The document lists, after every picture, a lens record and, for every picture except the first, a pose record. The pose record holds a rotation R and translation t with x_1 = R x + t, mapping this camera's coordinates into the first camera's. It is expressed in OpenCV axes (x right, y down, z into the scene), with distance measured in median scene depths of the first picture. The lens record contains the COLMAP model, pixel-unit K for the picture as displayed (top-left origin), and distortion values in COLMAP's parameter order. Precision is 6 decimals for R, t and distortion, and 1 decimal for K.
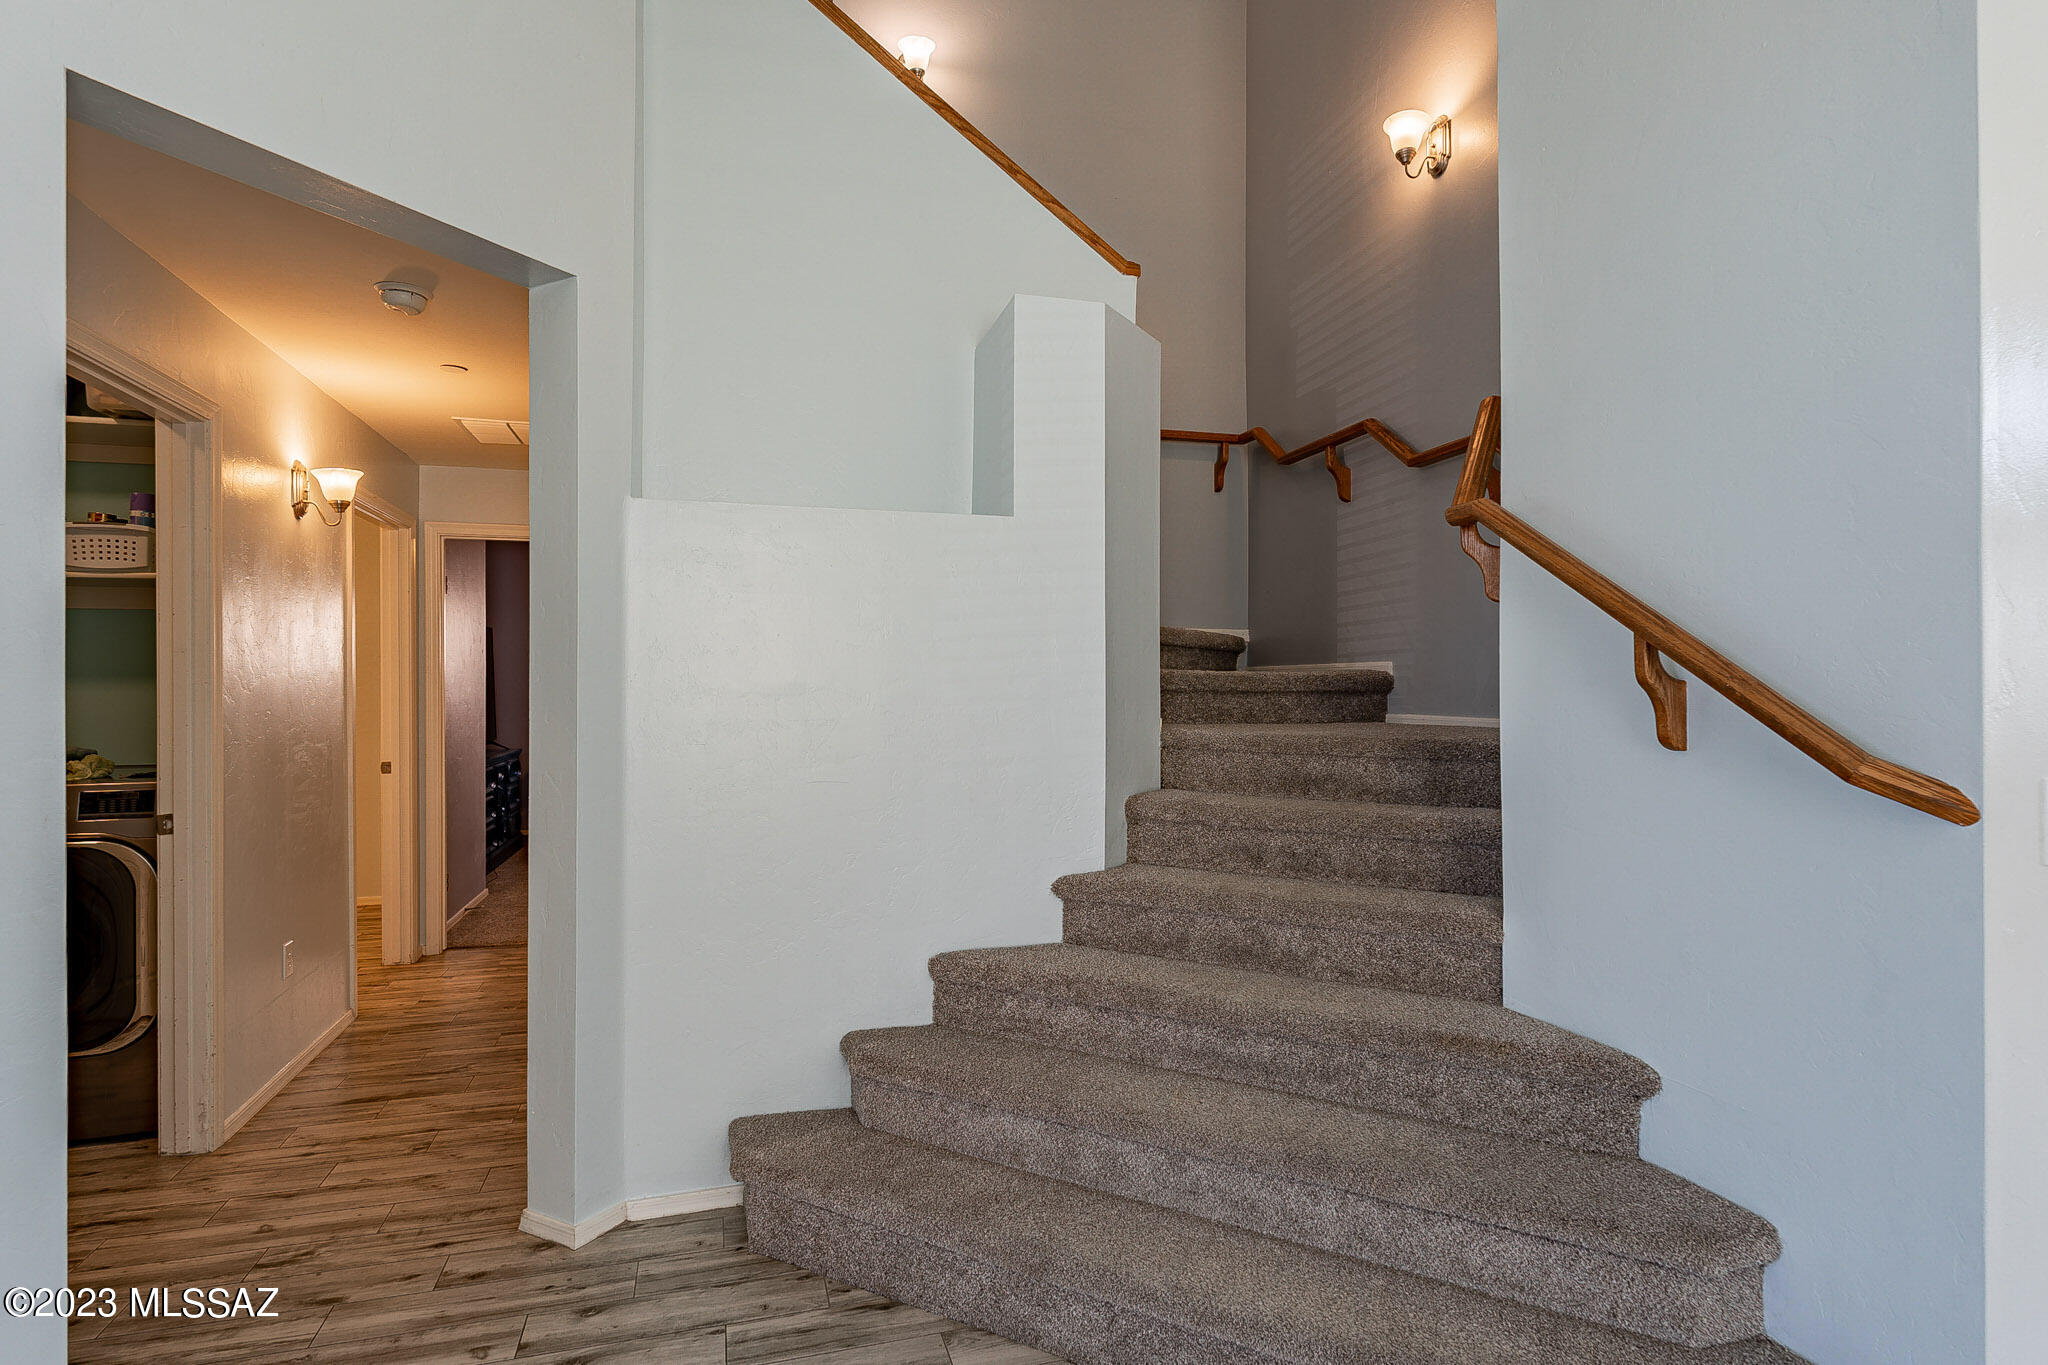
lens RADIAL K [[1054.2, 0, 1034.8], [0, 1054.2, 708.8], [0, 0, 1]] dist [-0.004459, 0.002147]
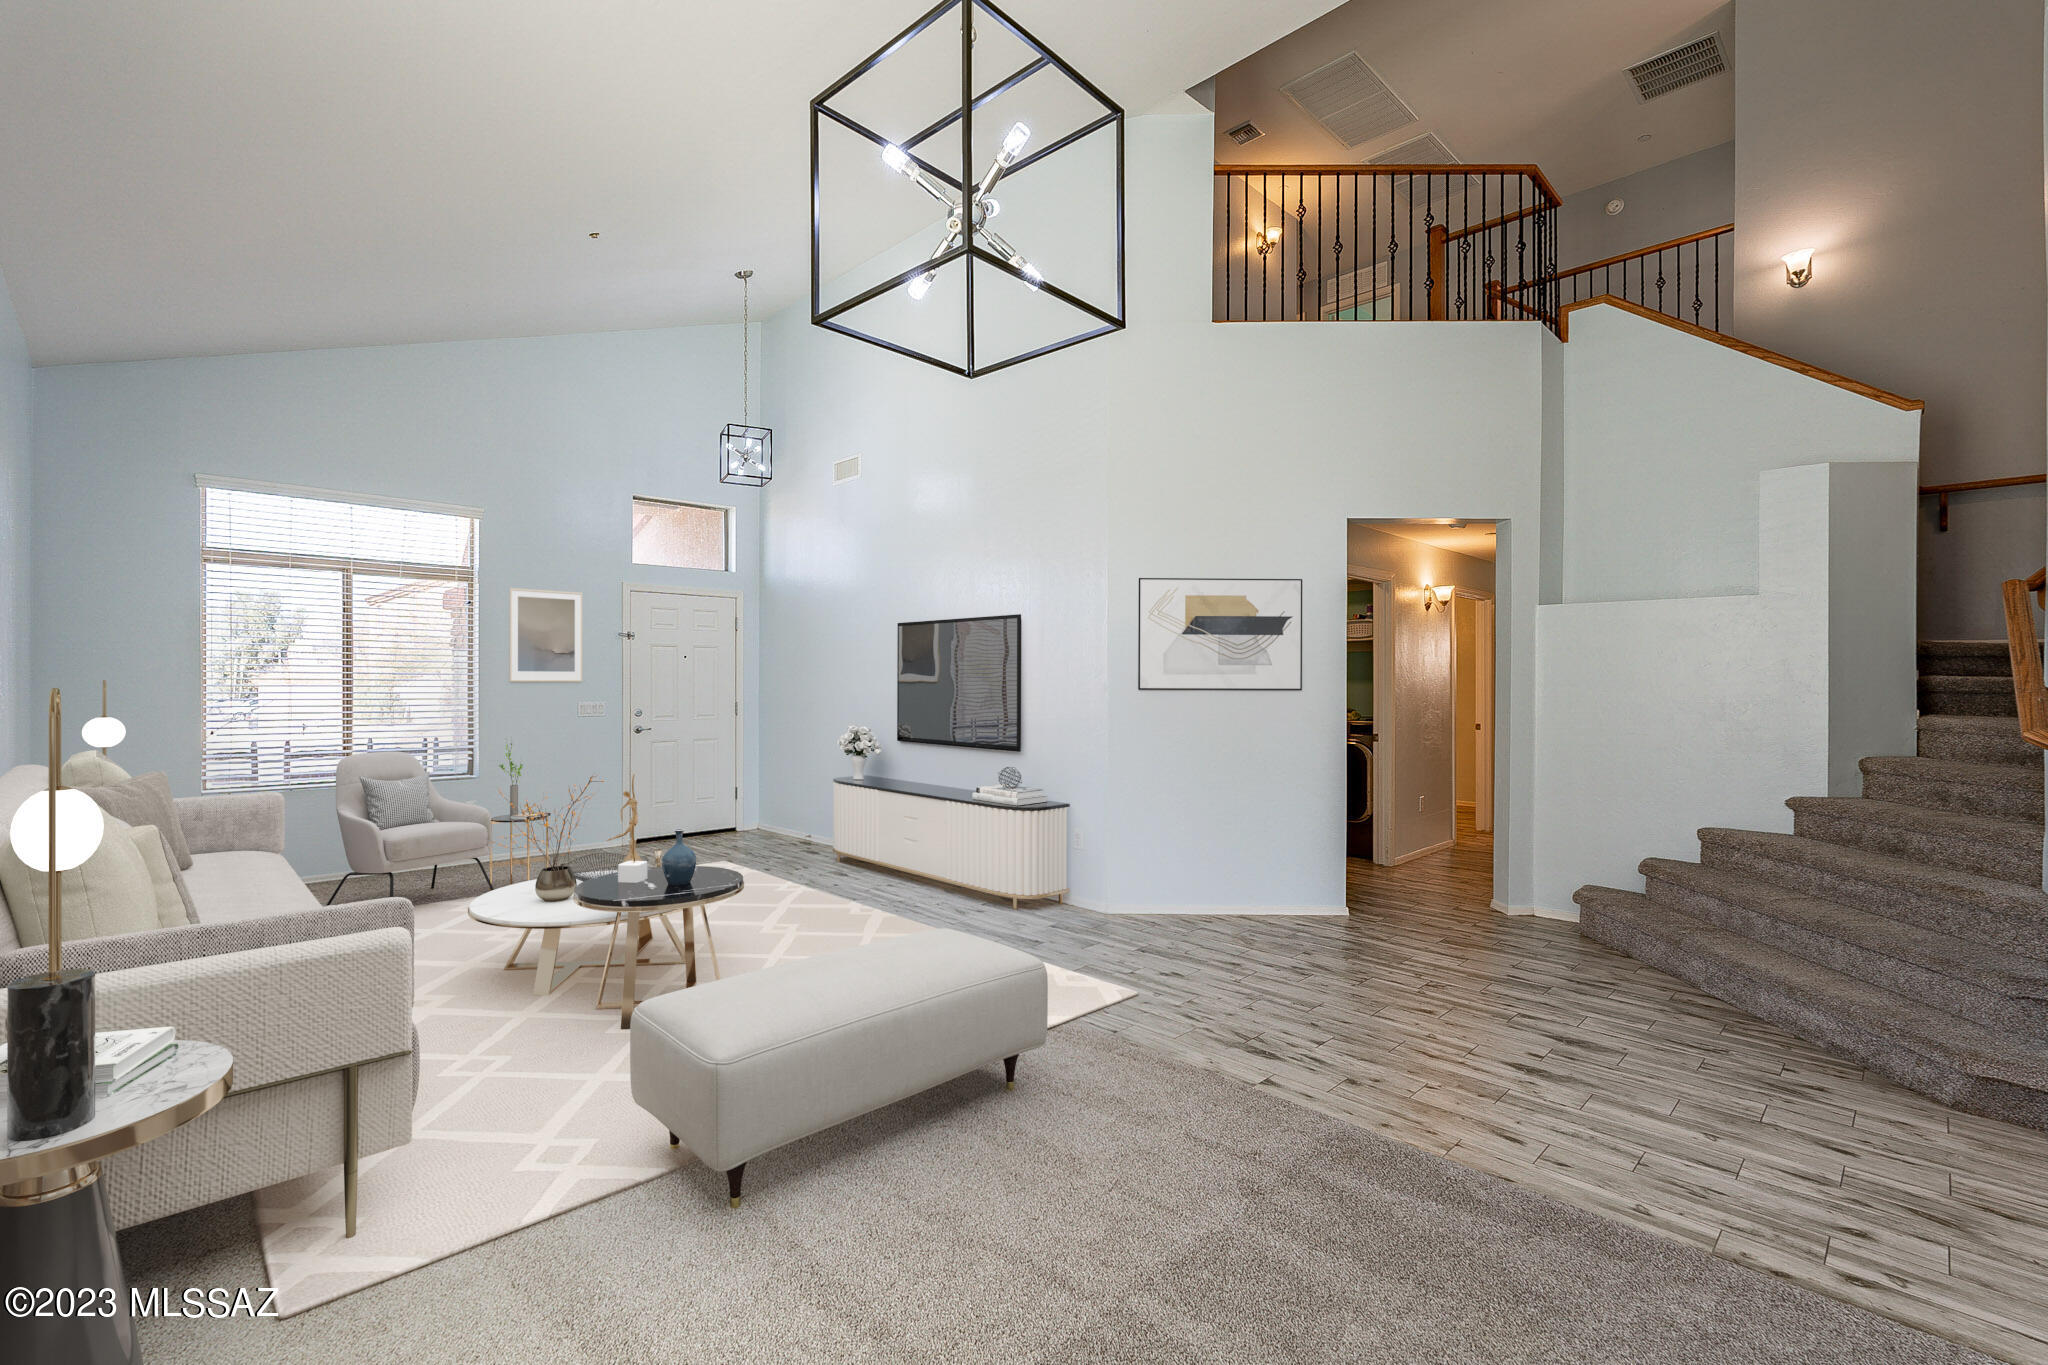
lens RADIAL K [[896.4, 0, 1024.0], [0, 896.4, 682.5], [0, 0, 1]] dist [-0.000266, -0.000698]
pose [[0.474113, 0.001497, -0.880463, 0.763830], [-0.009774, 0.999946, -0.003563, -0.015662], [0.880410, 0.010295, 0.474102, -0.878927]]
